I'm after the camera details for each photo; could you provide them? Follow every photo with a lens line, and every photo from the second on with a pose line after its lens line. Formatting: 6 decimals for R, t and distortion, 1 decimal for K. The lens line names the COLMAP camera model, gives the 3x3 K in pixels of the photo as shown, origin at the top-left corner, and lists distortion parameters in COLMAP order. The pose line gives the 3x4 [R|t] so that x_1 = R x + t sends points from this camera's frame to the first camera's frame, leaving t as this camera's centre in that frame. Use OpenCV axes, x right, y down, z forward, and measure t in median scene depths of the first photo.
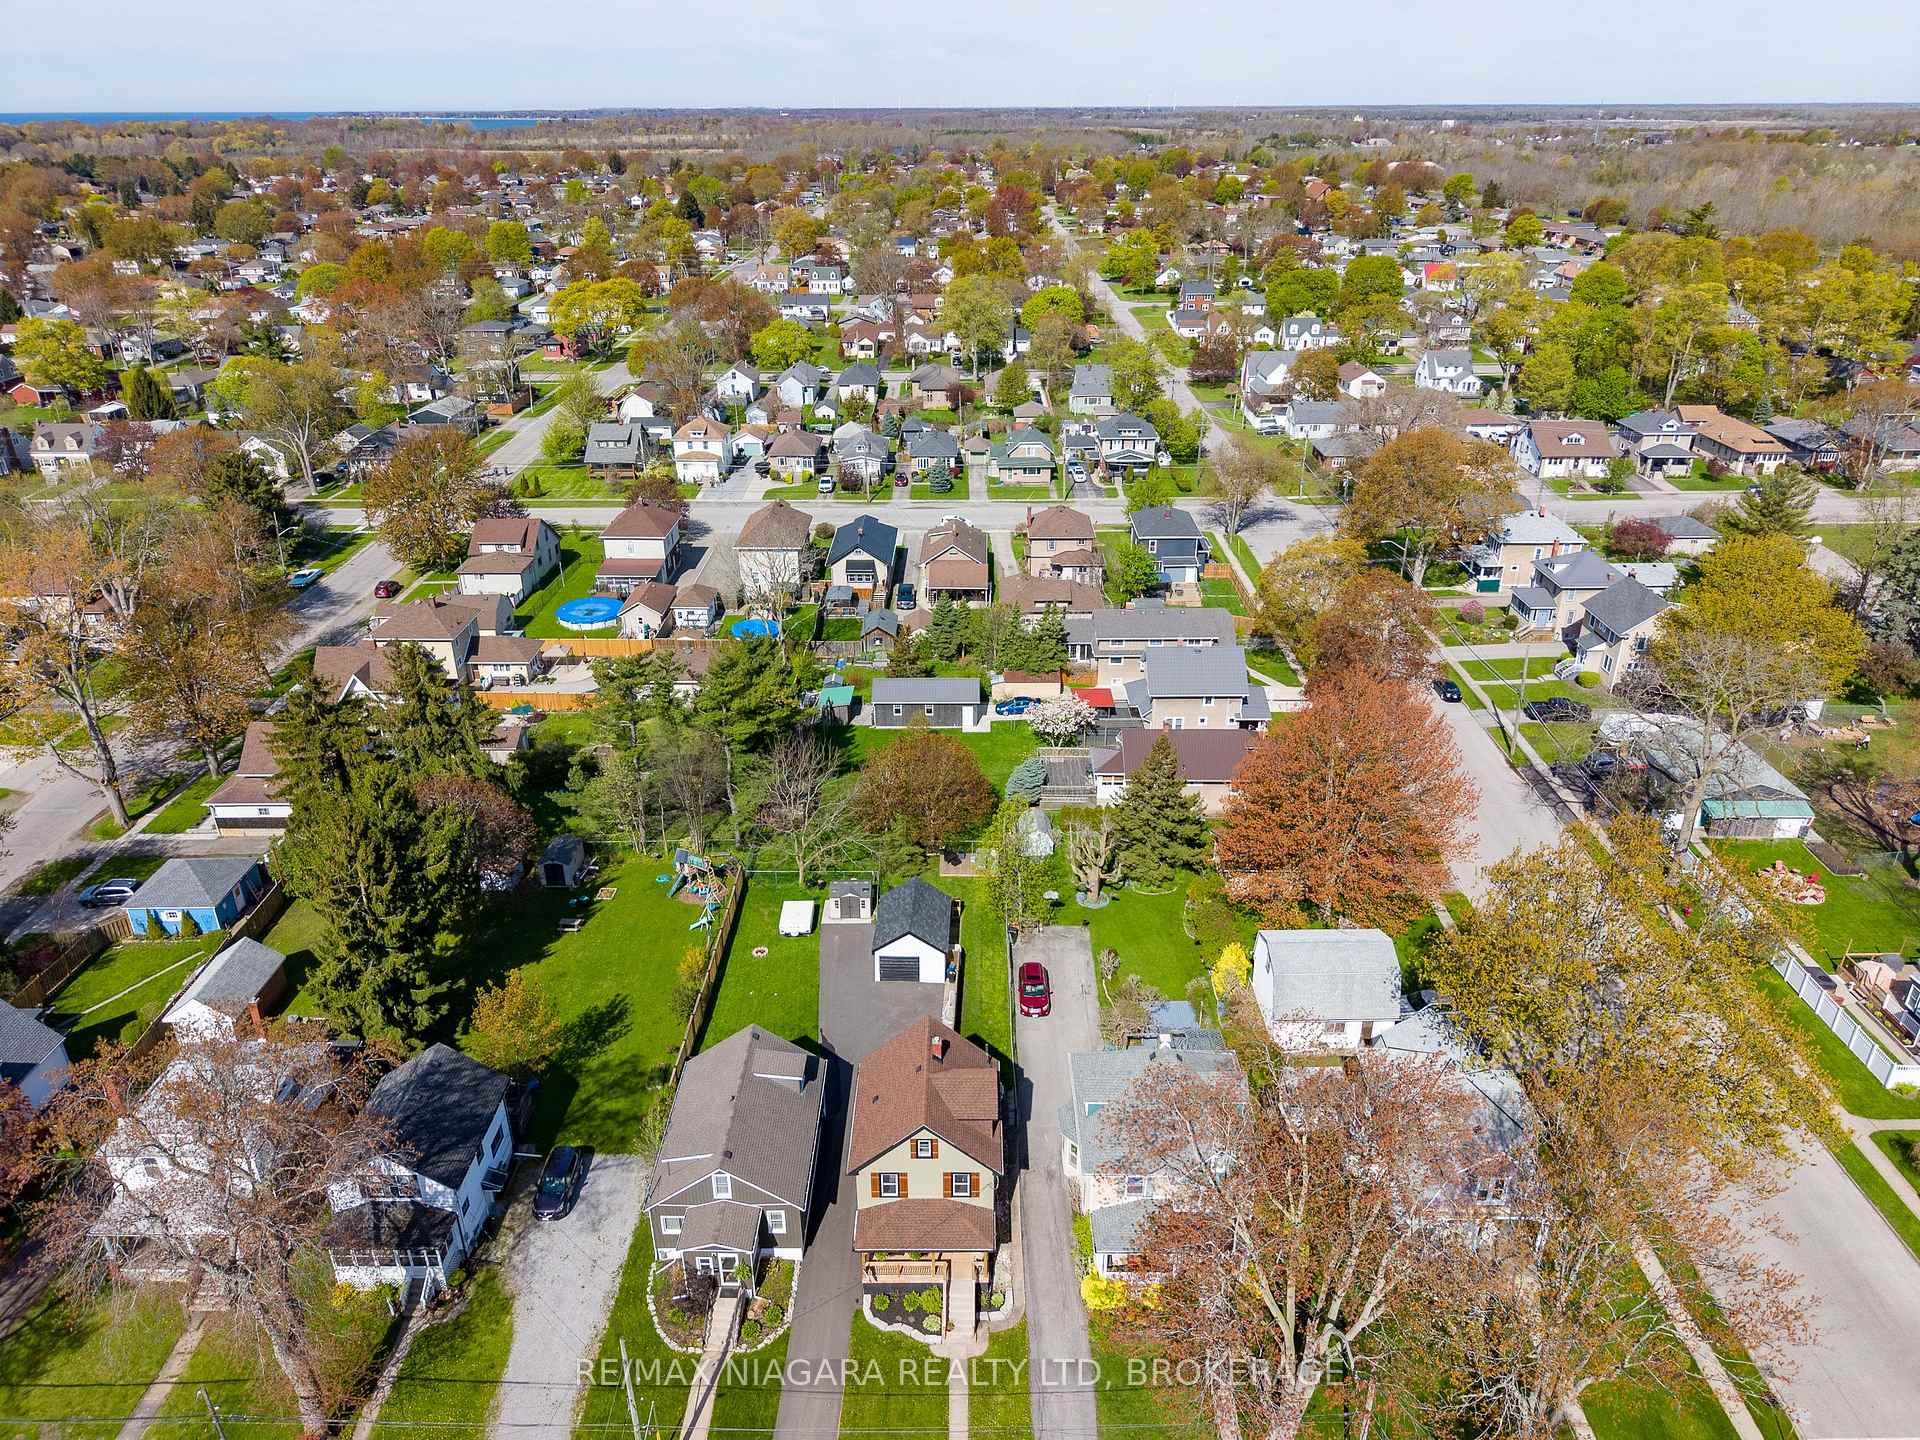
lens RADIAL K [[1290.0, 0, 960.0], [0, 1290.0, 720.0], [0, 0, 1]] dist [0.015000, -0.012009]
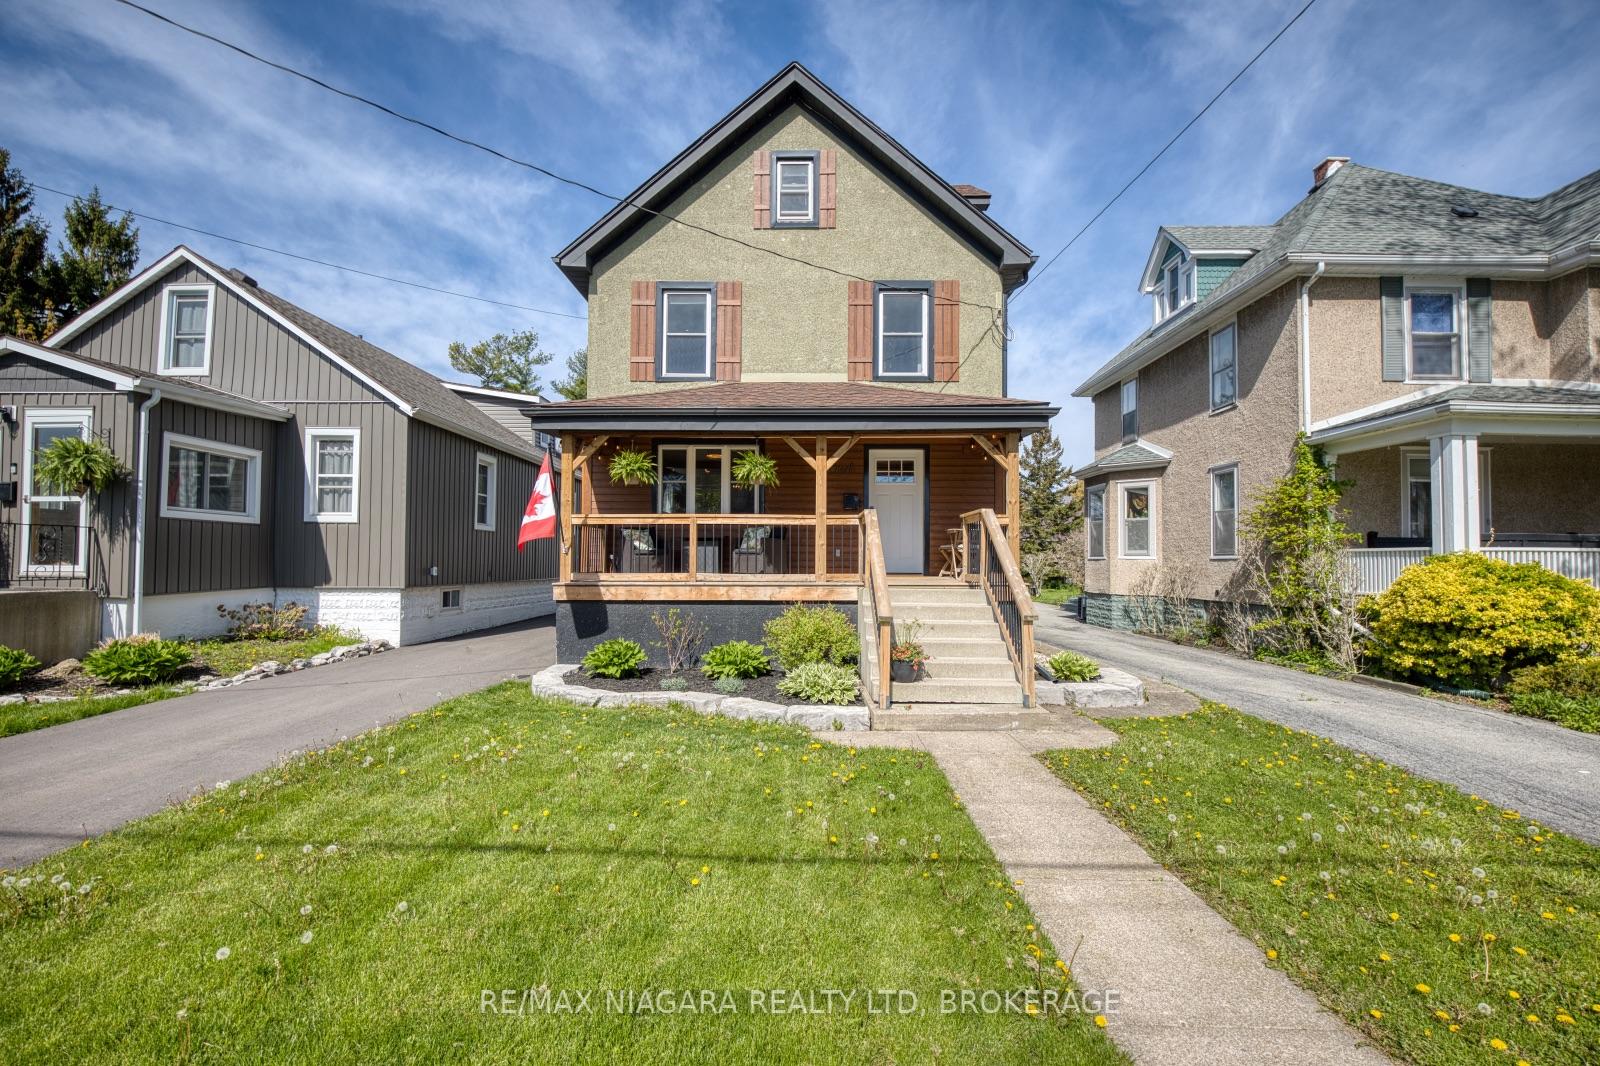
lens RADIAL K [[713.7, 0, 800.0], [0, 713.7, 533.0], [0, 0, 1]] dist [-0.021079, -0.000292]
pose [[0.999930, 0.010916, -0.004568, -0.017445], [-0.011790, 0.885872, -0.463779, 0.353530], [-0.001016, 0.463801, 0.885939, 0.624425]]
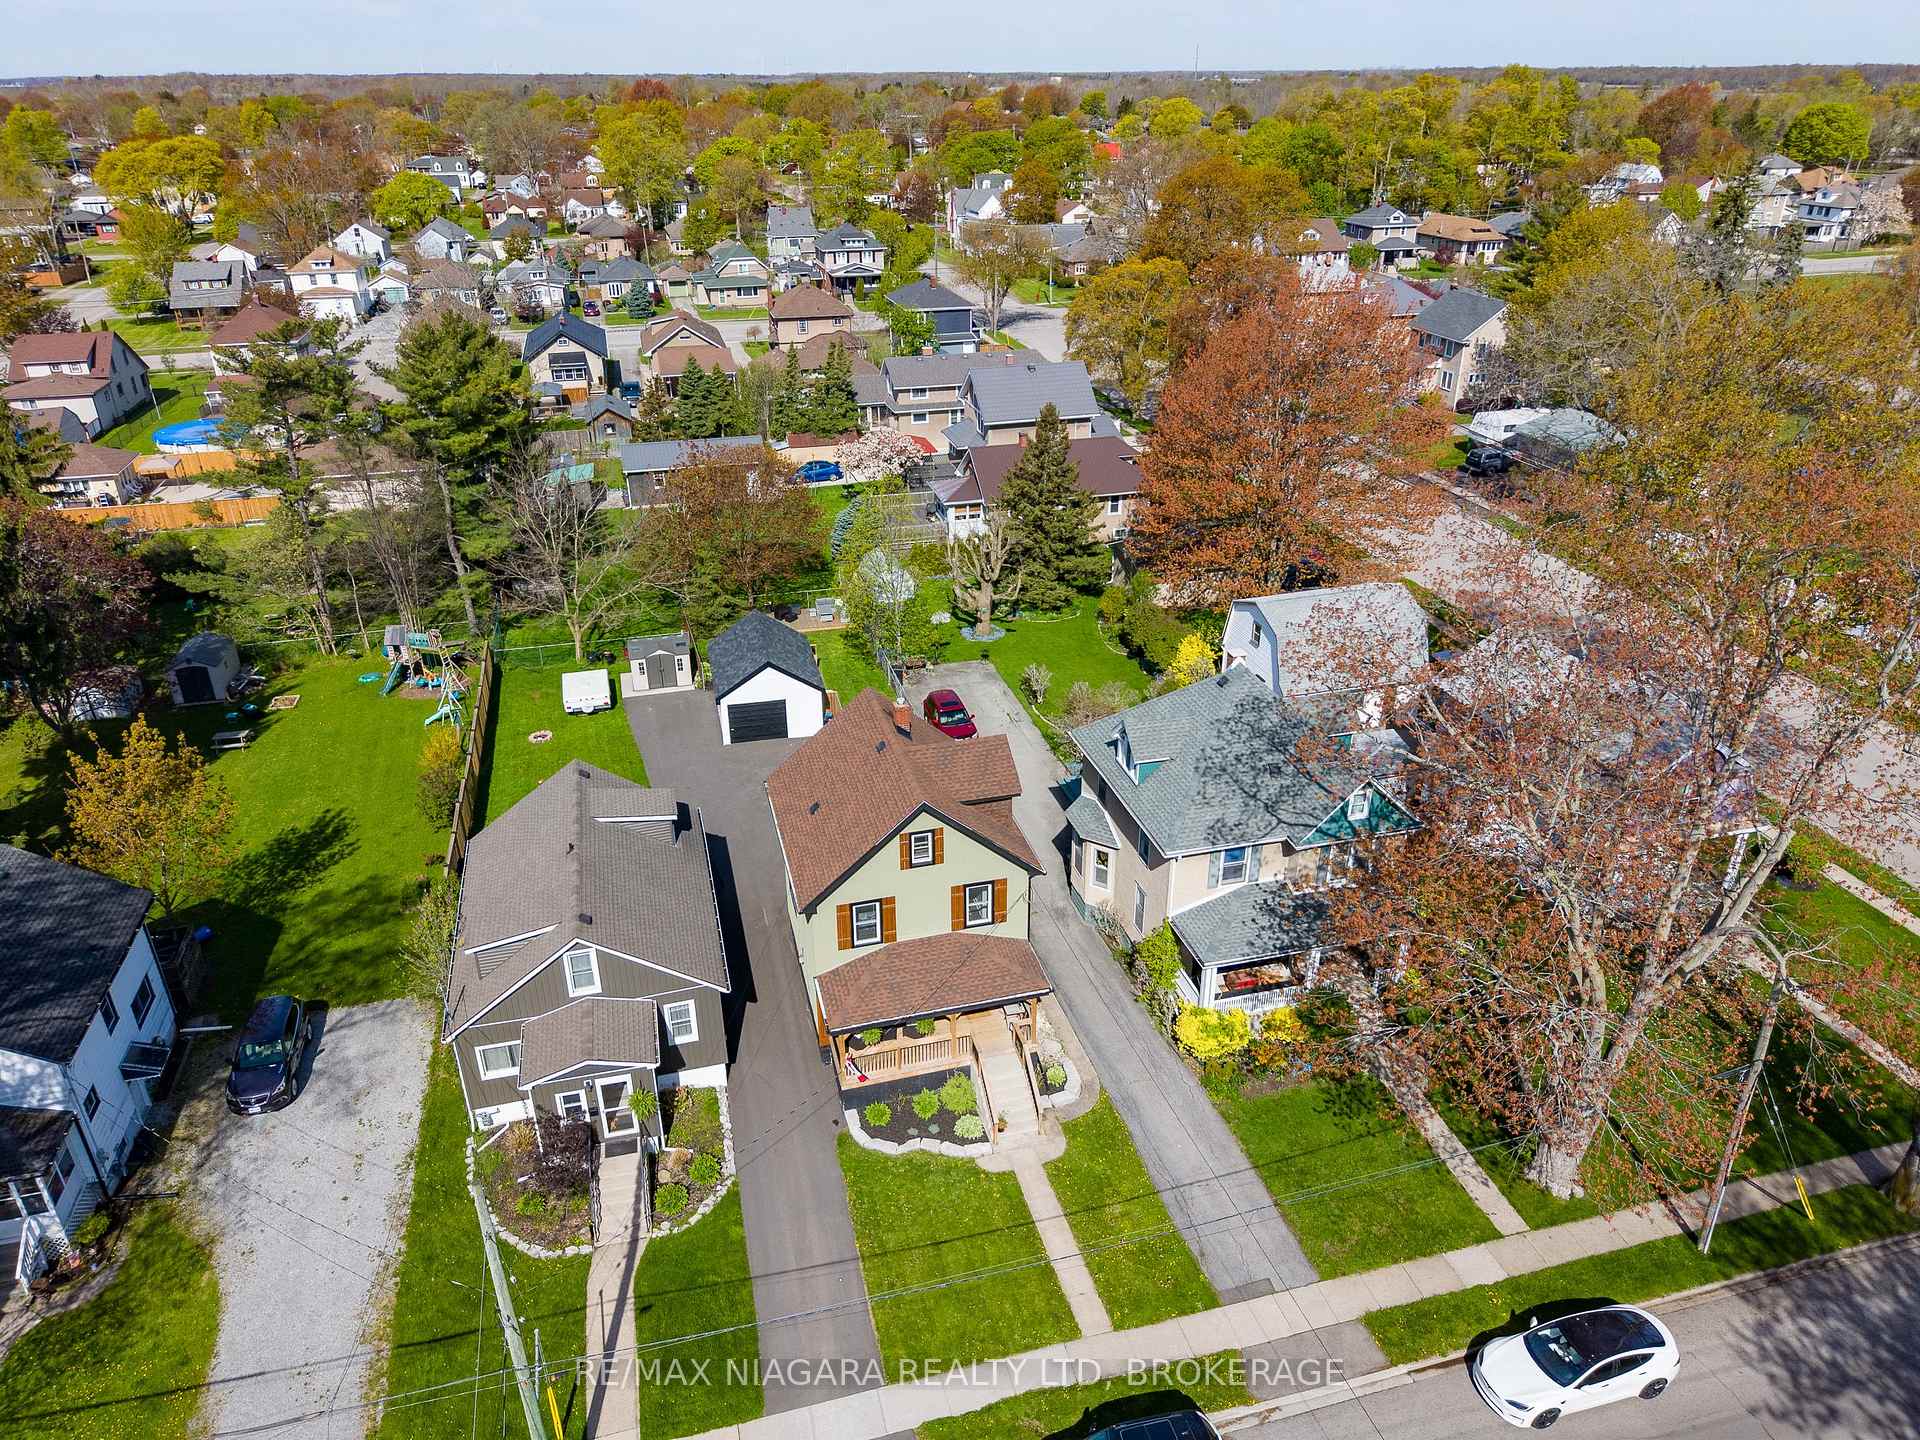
lens RADIAL K [[1290.0, 0, 960.0], [0, 1290.0, 720.0], [0, 0, 1]] dist [0.015000, -0.012009]
pose [[0.964286, -0.120448, 0.235891, -0.104110], [0.116067, 0.992712, 0.032424, 0.179980], [-0.238078, -0.003887, 0.971238, 0.287700]]
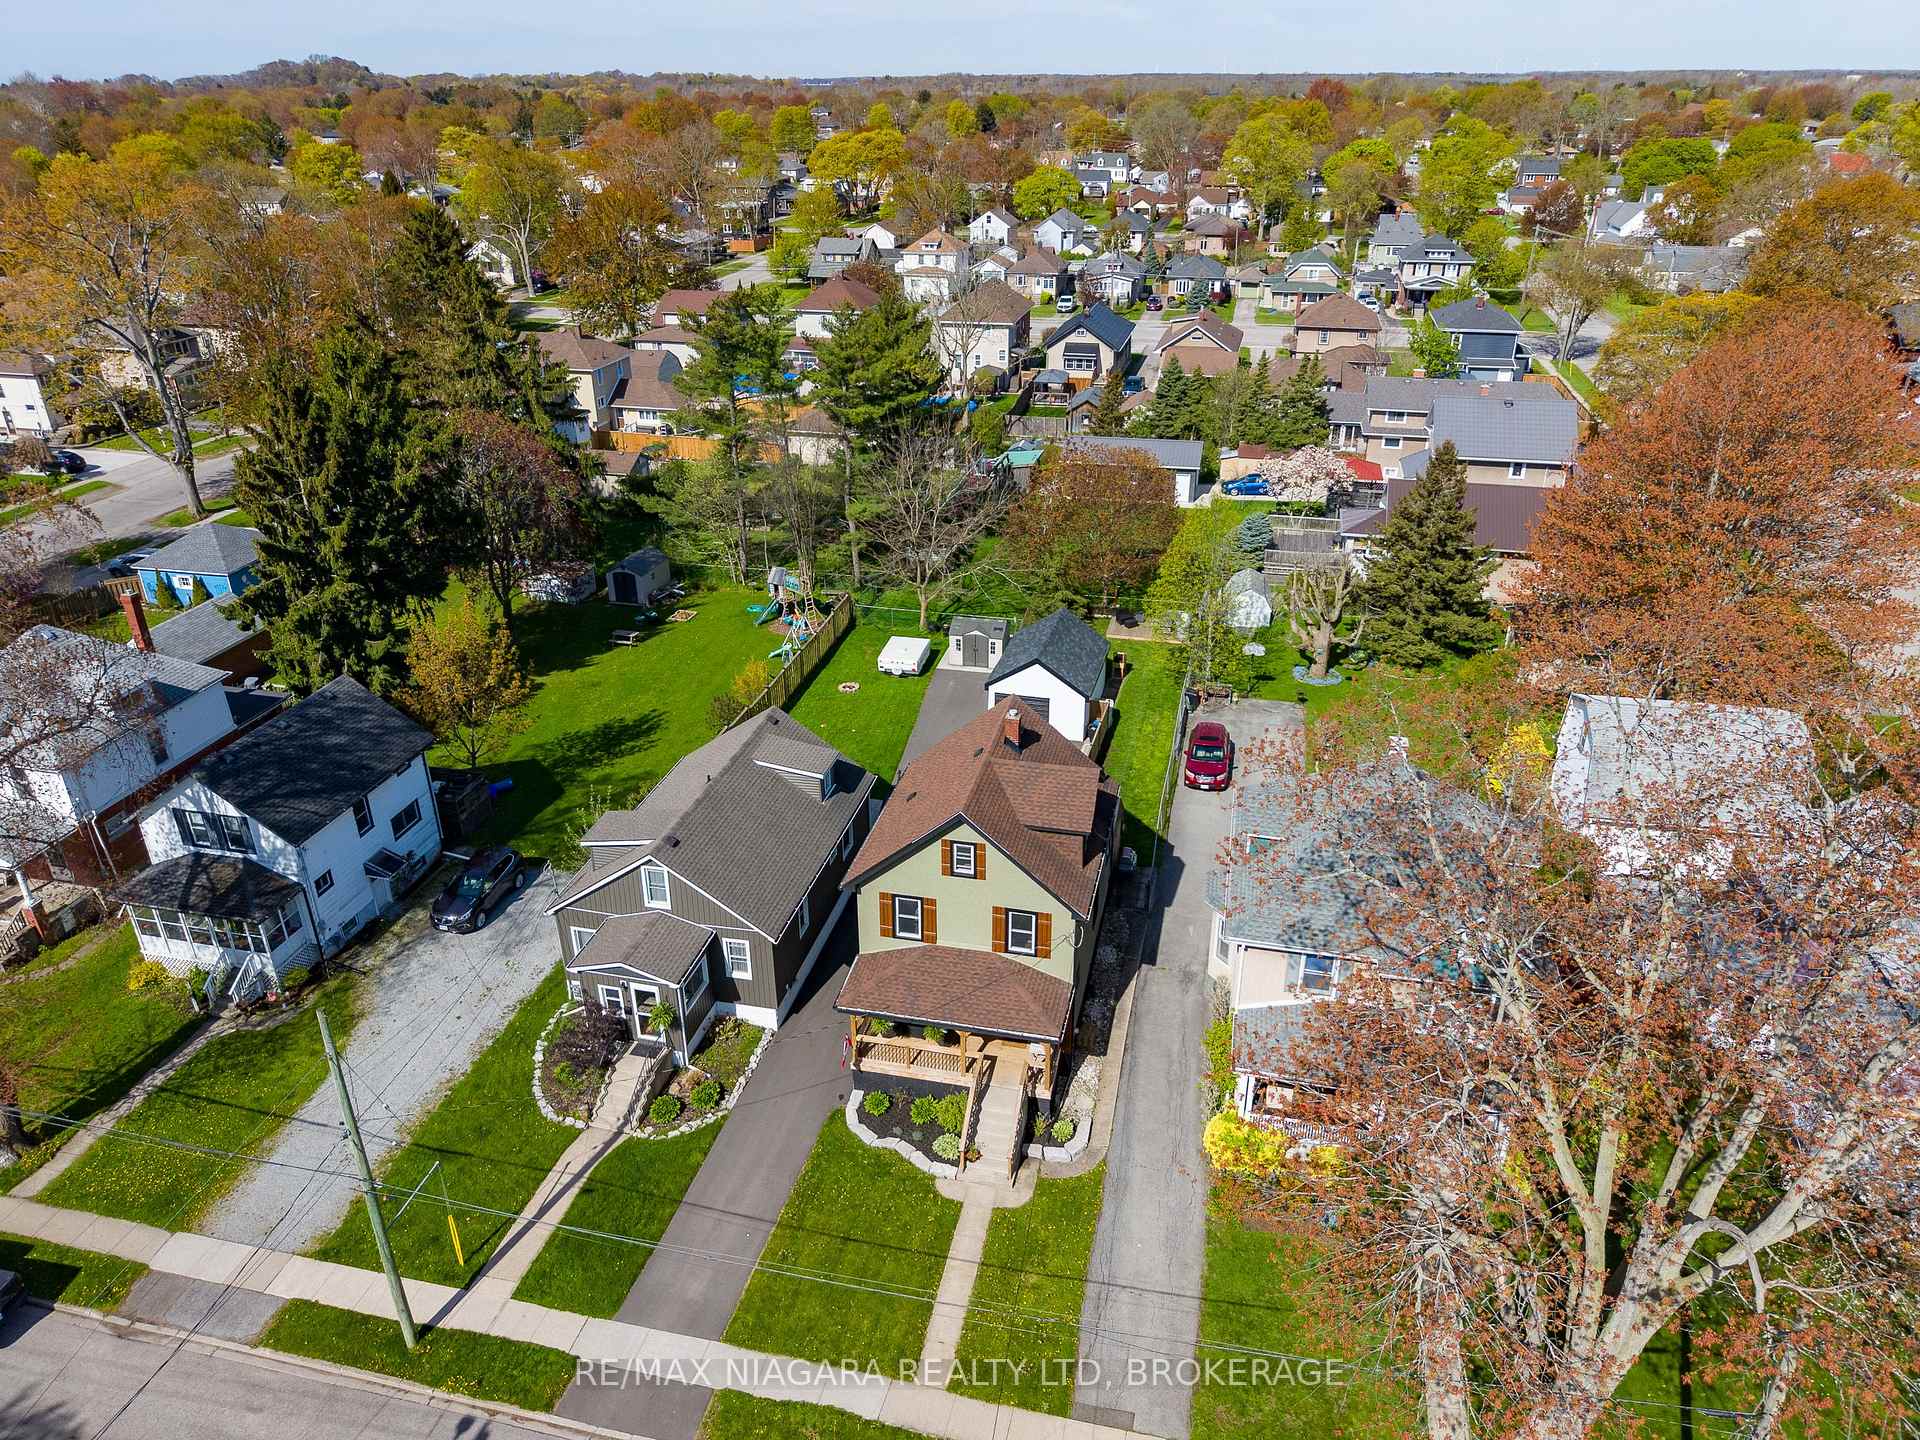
lens RADIAL K [[1290.0, 0, 960.0], [0, 1290.0, 720.0], [0, 0, 1]] dist [0.015000, -0.012009]
pose [[0.975091, 0.097121, -0.199410, 0.060495], [-0.093423, 0.995236, 0.027896, 0.177275], [0.201170, -0.008572, 0.979519, 0.290520]]
